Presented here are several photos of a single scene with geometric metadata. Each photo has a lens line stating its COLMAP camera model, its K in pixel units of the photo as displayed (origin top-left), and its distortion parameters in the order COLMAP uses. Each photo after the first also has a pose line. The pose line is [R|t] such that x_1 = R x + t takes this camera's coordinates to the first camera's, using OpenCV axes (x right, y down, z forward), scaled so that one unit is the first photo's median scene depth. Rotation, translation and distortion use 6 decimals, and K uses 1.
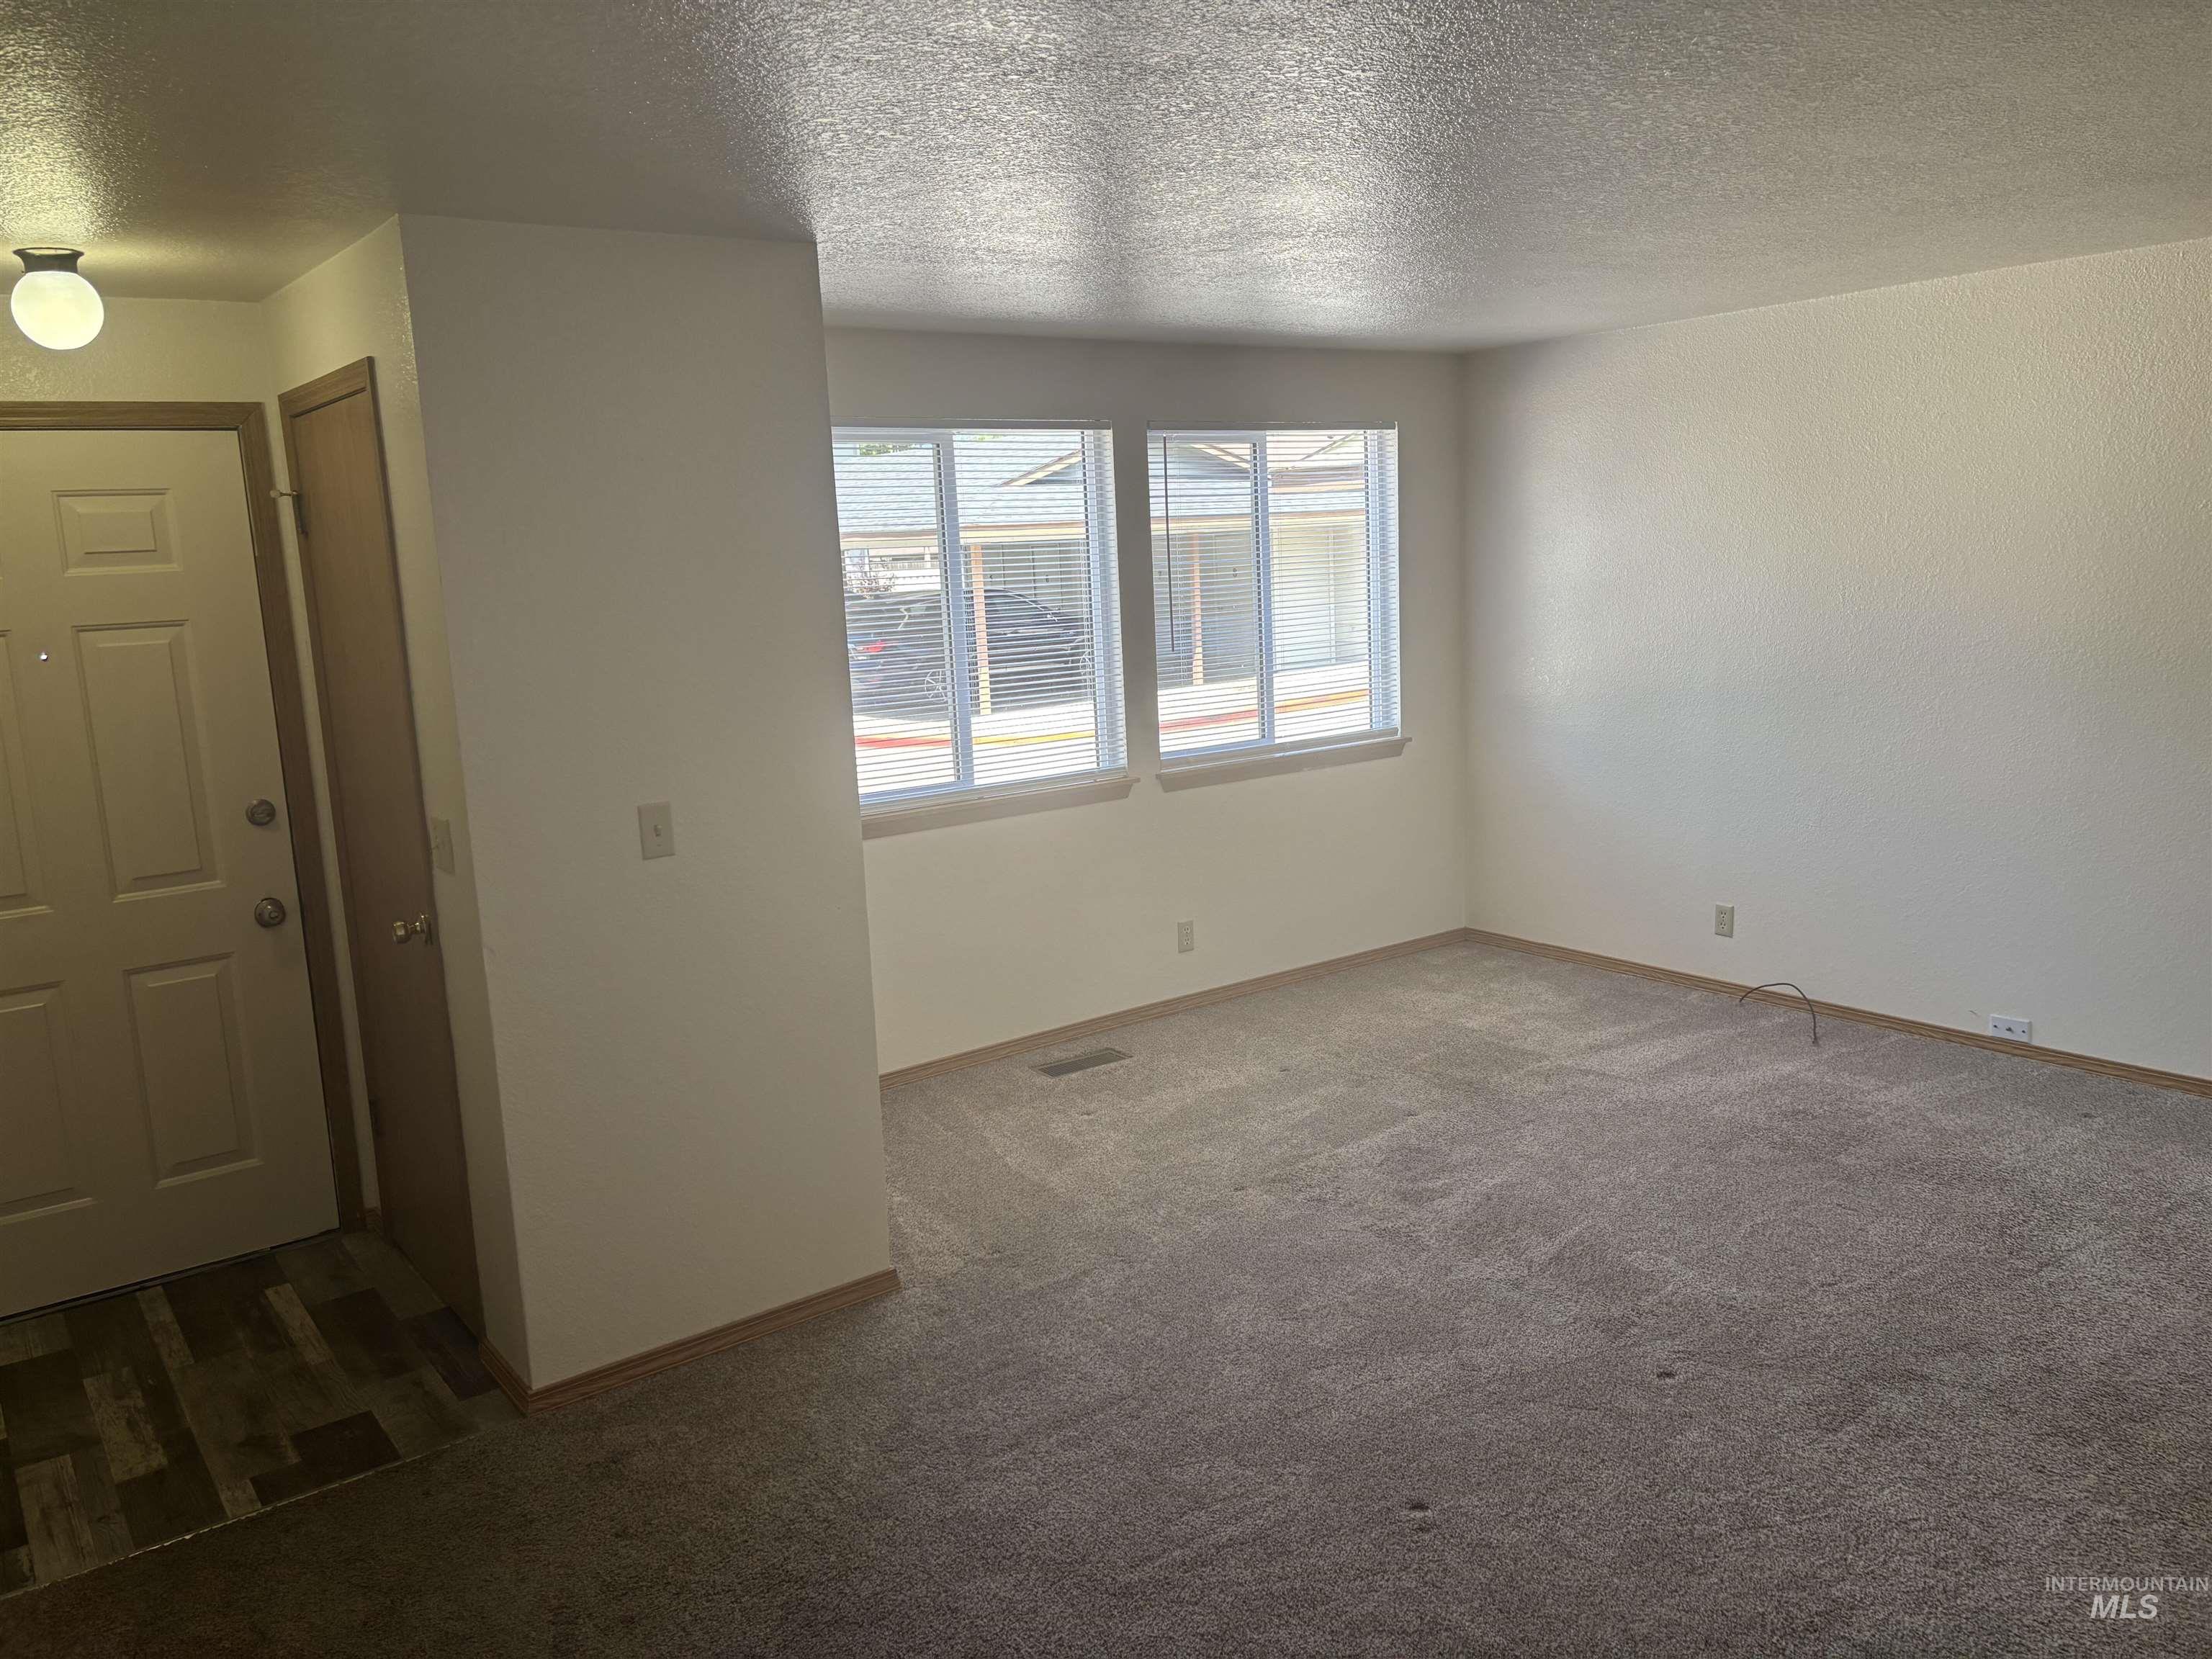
lens RADIAL K [[1651.5, 0, 1093.6], [0, 1651.5, 820.7], [0, 0, 1]] dist [0.066675, -0.101653]
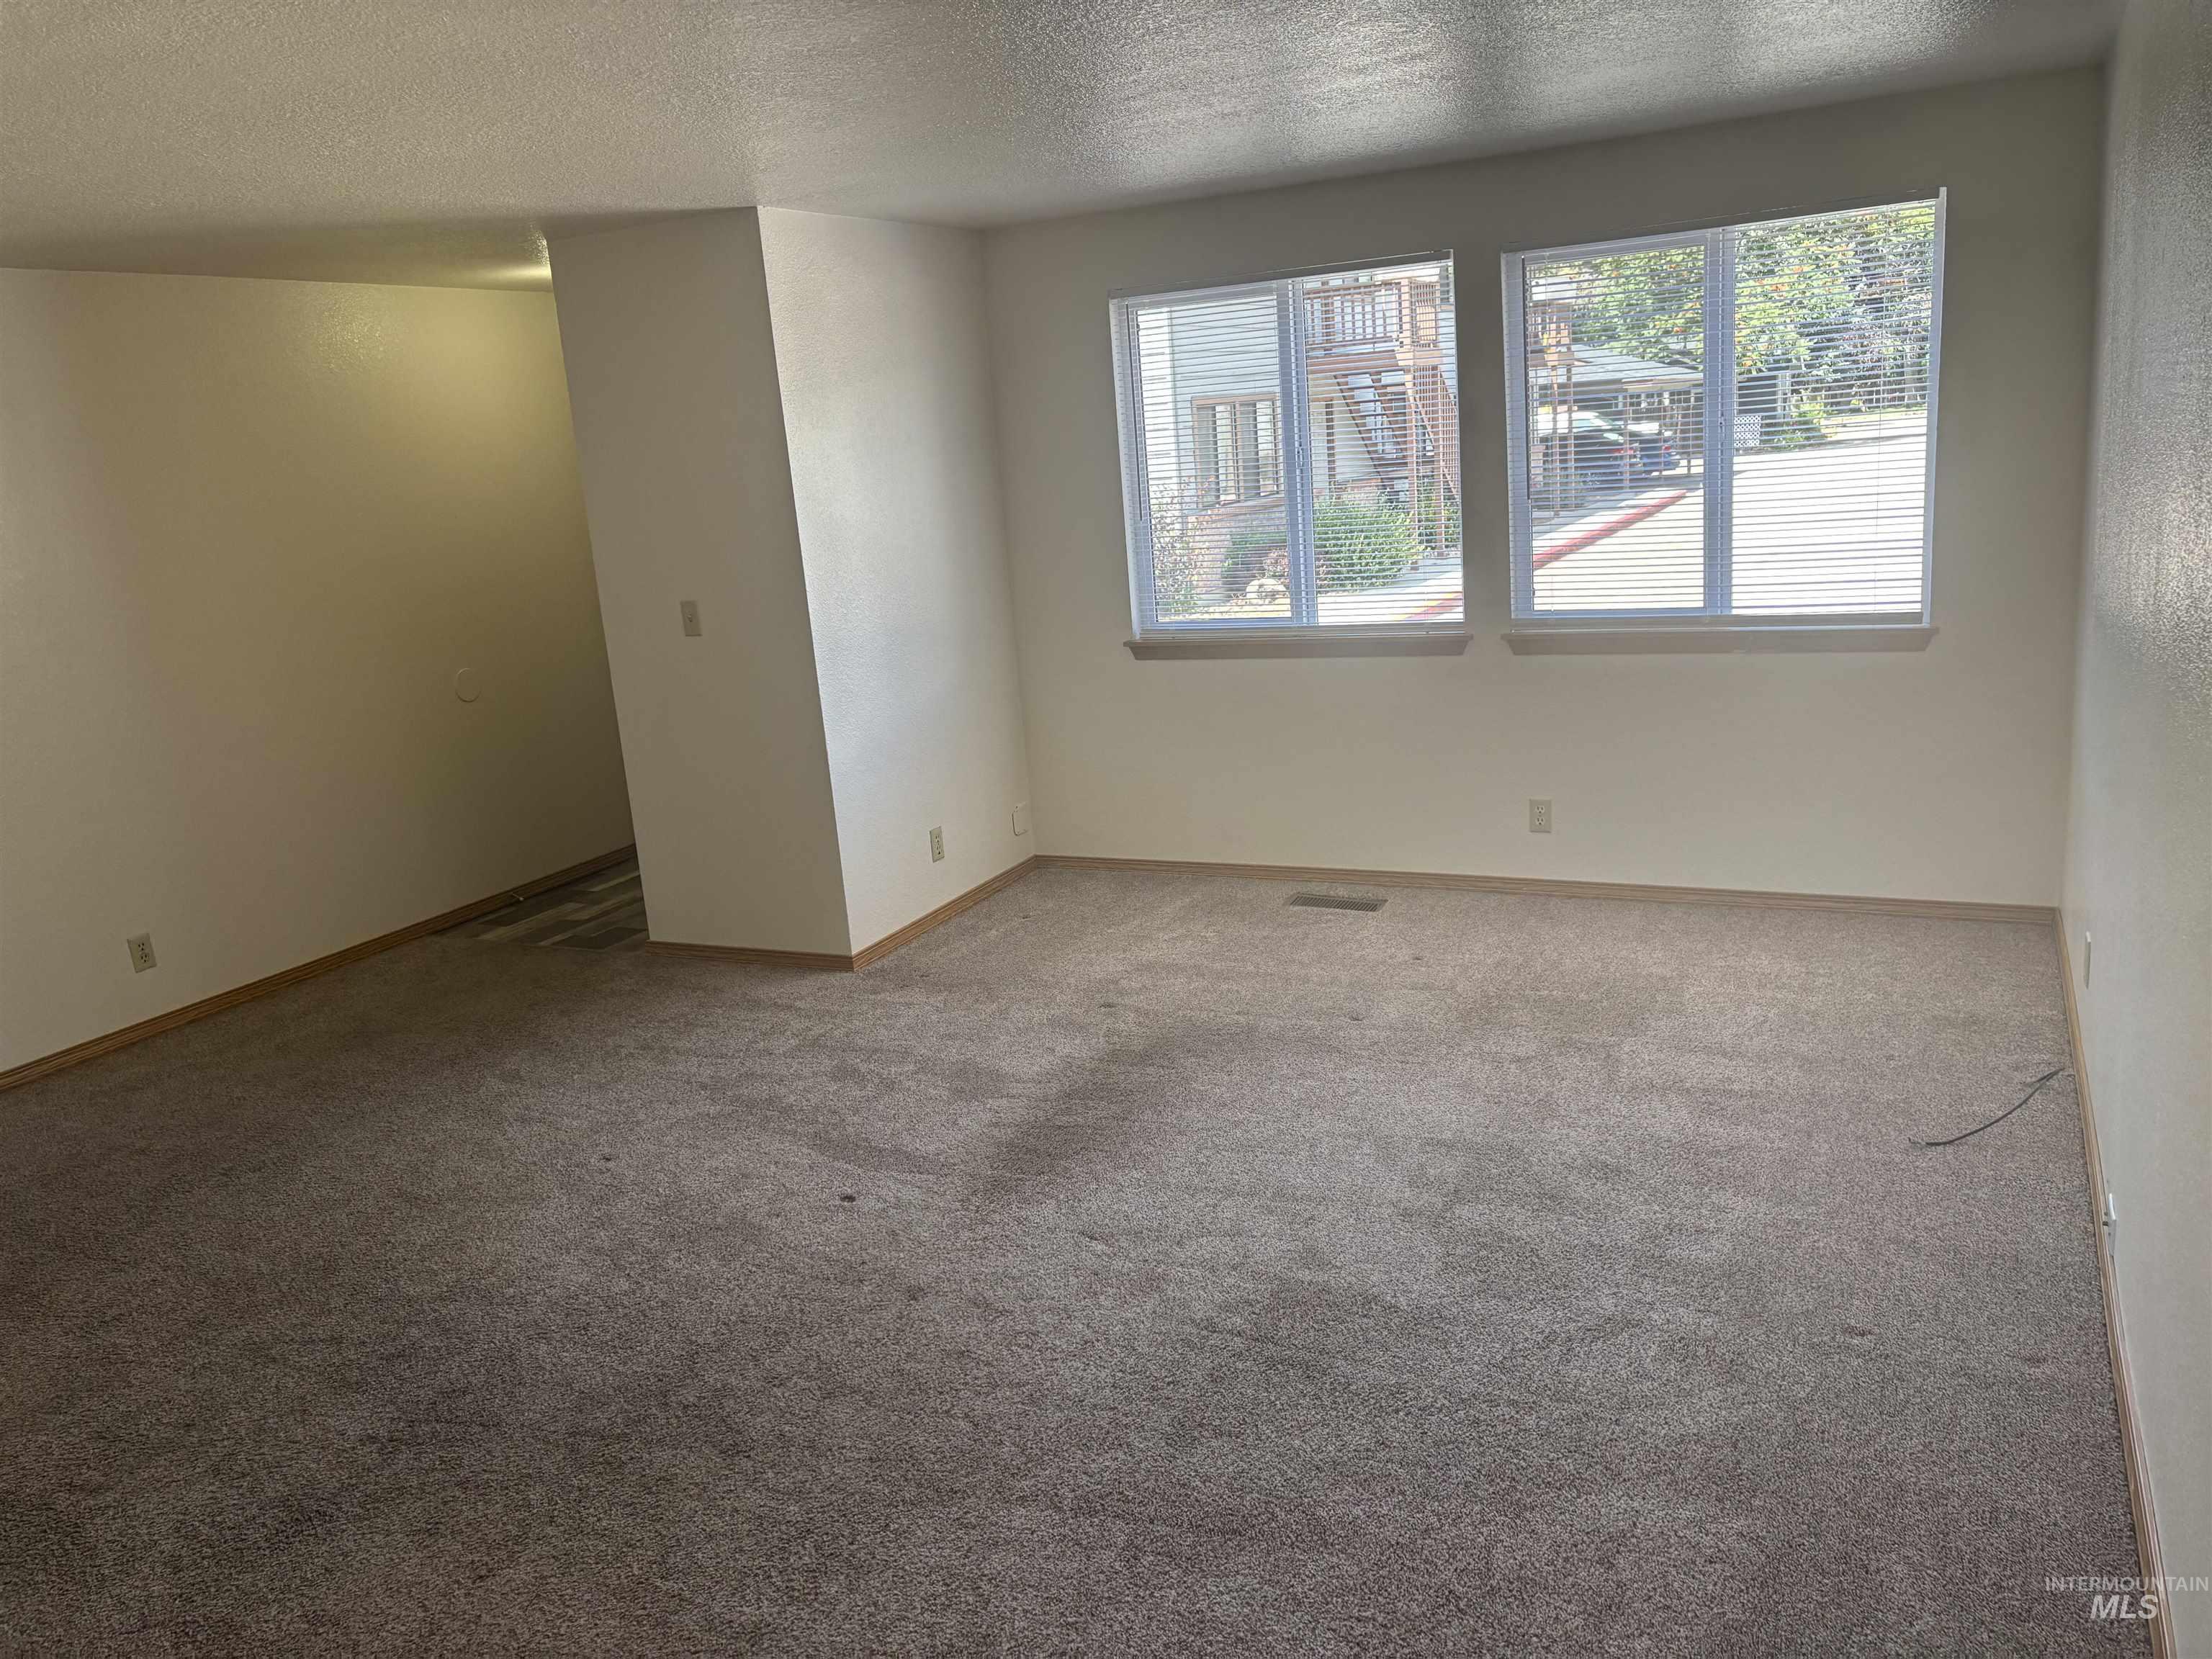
lens RADIAL K [[1678.6, 0, 1122.0], [0, 1678.6, 838.5], [0, 0, 1]] dist [0.056170, -0.049967]
pose [[0.450144, 0.218662, -0.865770, 0.852543], [-0.090956, 0.975740, 0.199146, -0.092508], [0.888311, -0.010897, 0.459112, 0.403519]]
